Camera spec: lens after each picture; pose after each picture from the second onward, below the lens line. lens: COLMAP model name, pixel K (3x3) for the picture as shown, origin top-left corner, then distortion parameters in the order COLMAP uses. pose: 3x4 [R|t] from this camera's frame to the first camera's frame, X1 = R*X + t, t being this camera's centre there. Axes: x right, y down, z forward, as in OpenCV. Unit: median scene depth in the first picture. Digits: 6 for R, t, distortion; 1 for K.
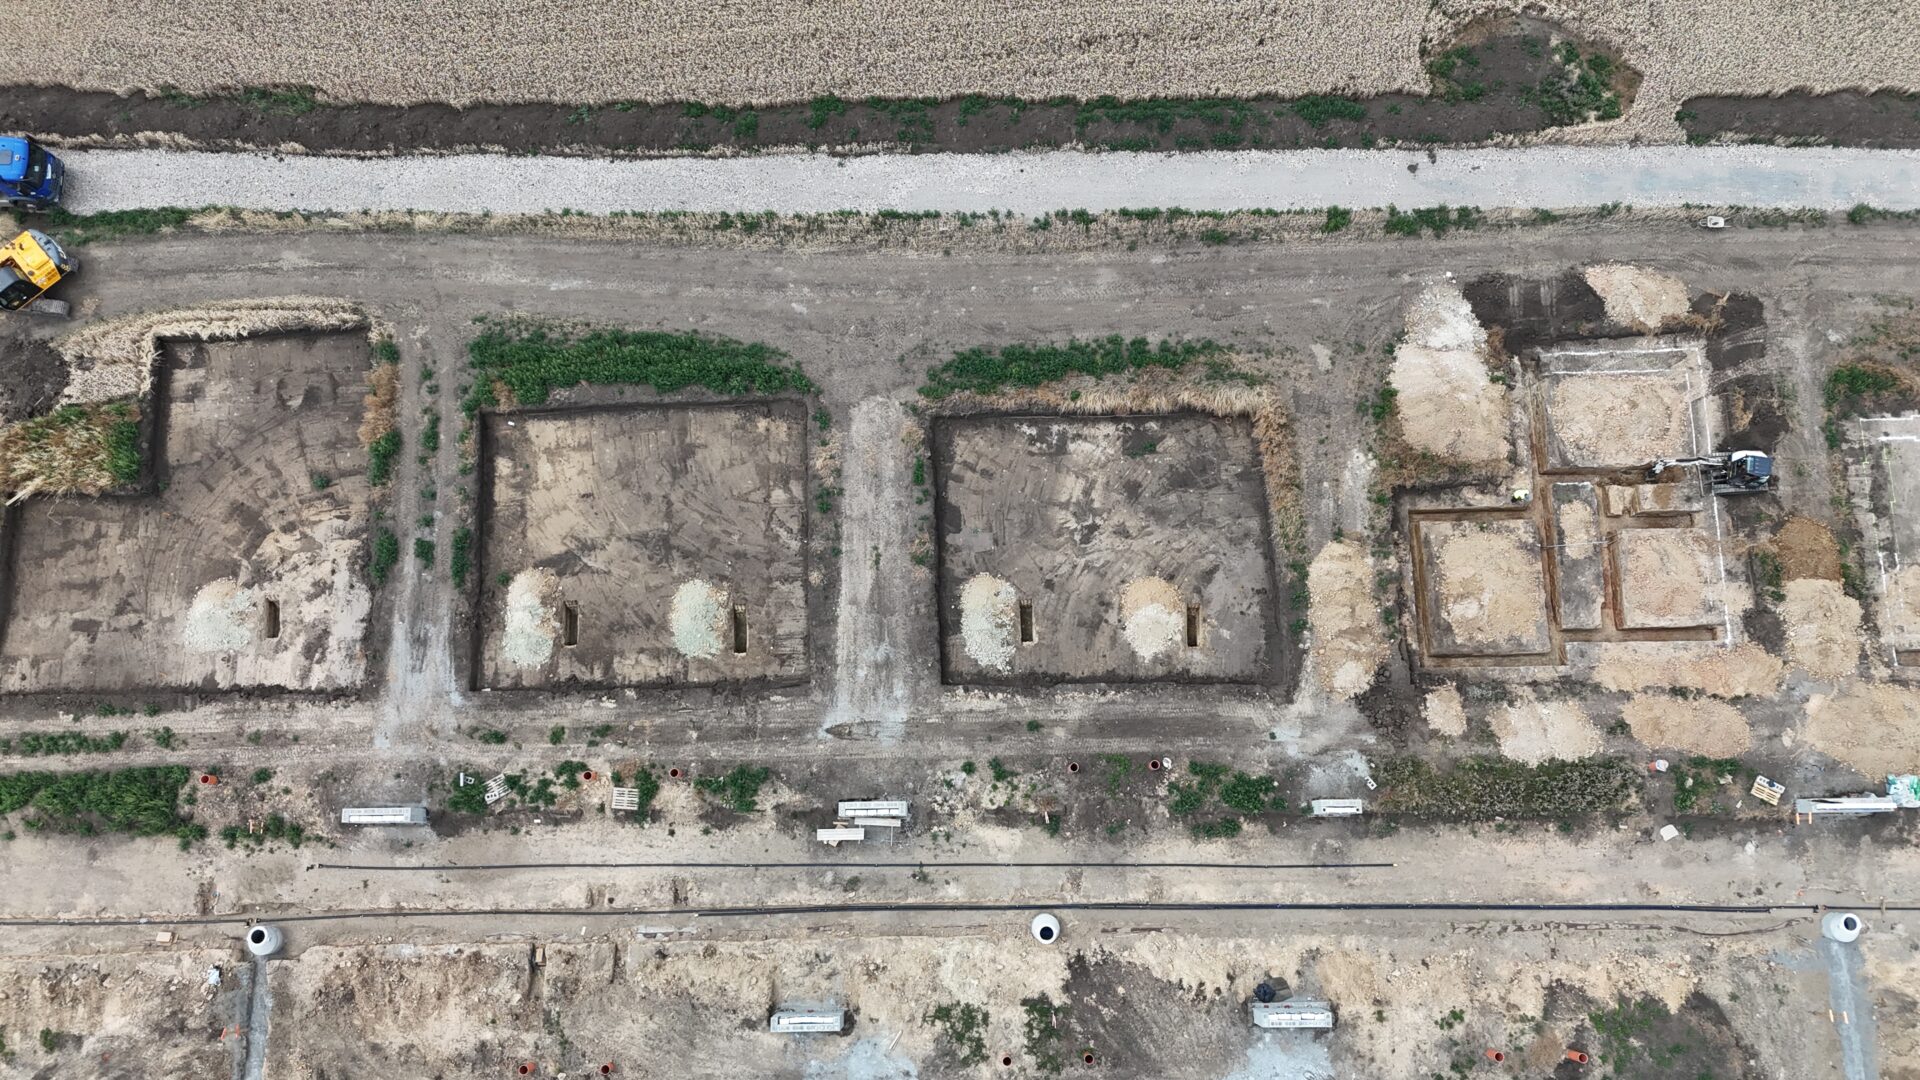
lens RADIAL K [[1411.7, 0, 960.0], [0, 1411.7, 540.0], [0, 0, 1]] dist [0.101112, -0.100180]
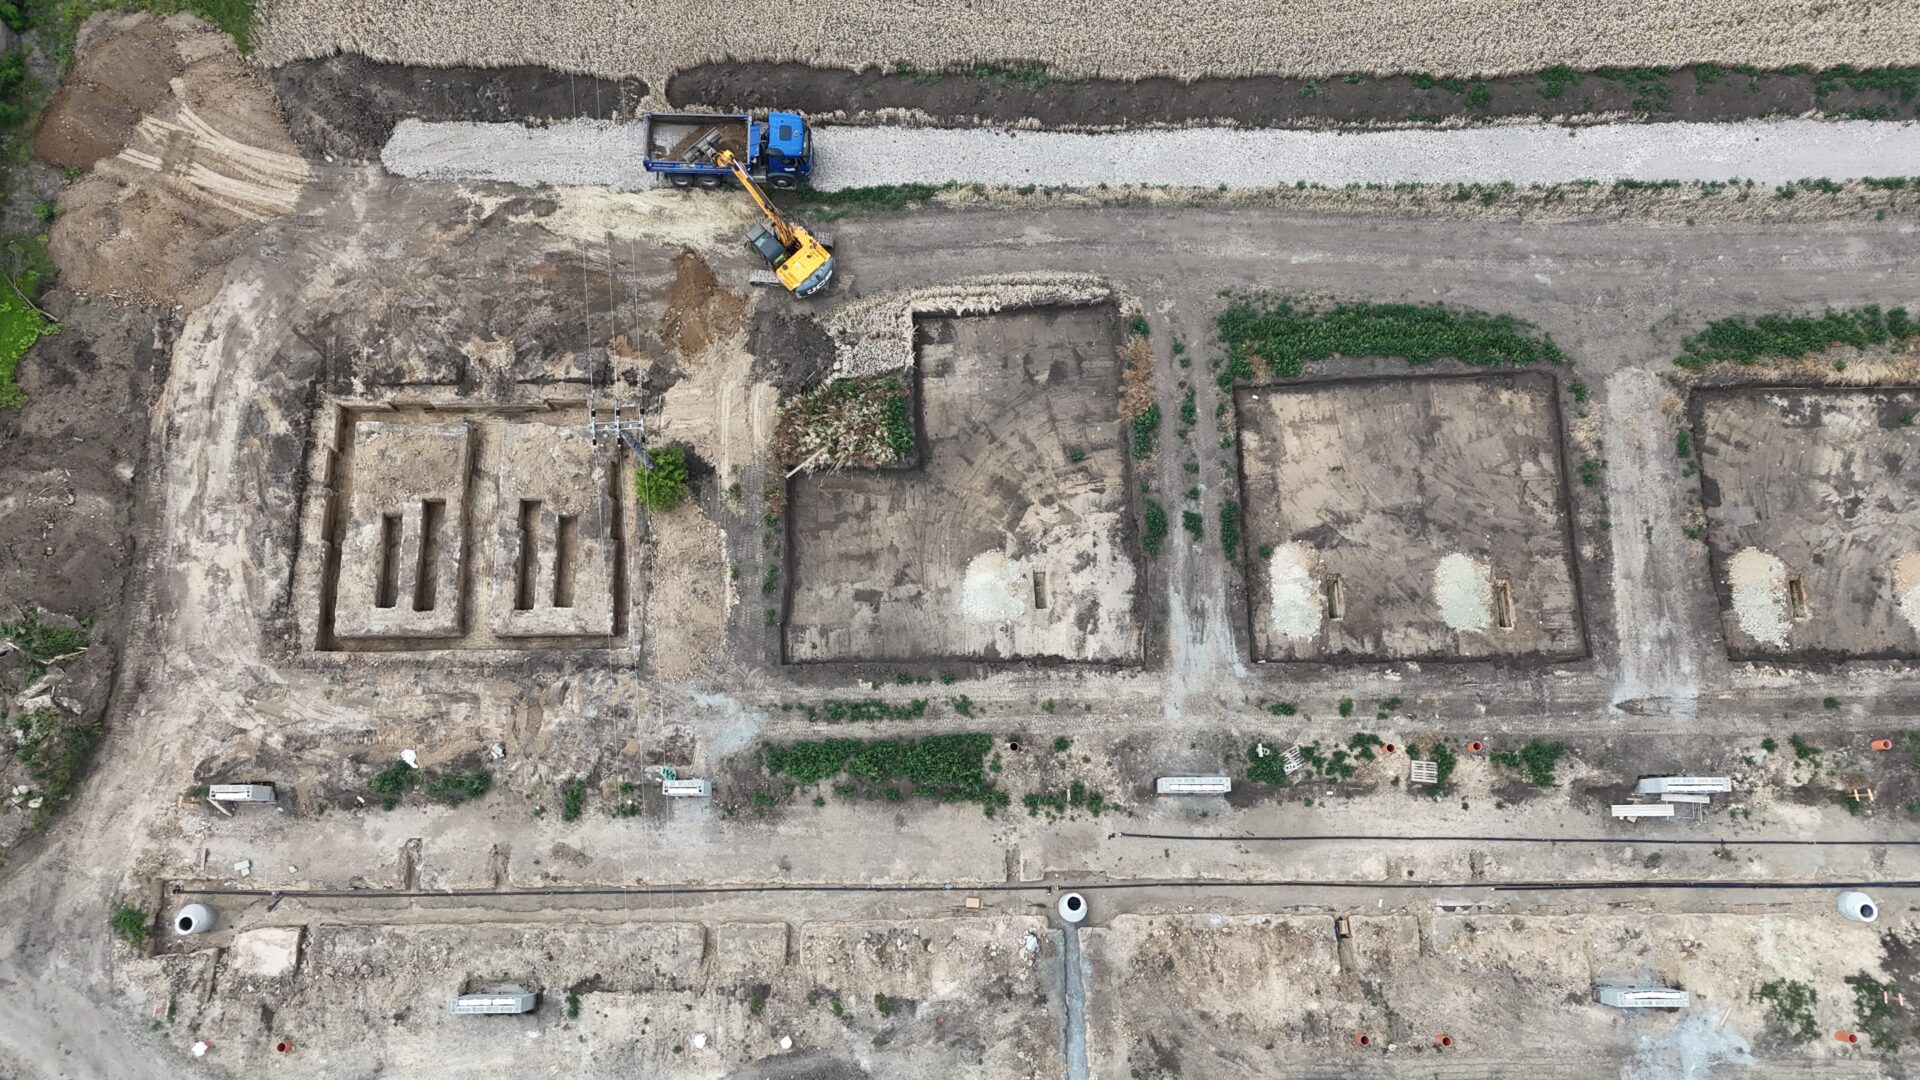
lens RADIAL K [[1411.7, 0, 960.0], [0, 1411.7, 540.0], [0, 0, 1]] dist [0.101112, -0.100180]
pose [[0.999921, 0.002165, 0.012377, -0.545905], [-0.002206, 0.999992, 0.003279, 0.016275], [-0.012369, -0.003306, 0.999918, 0.005109]]
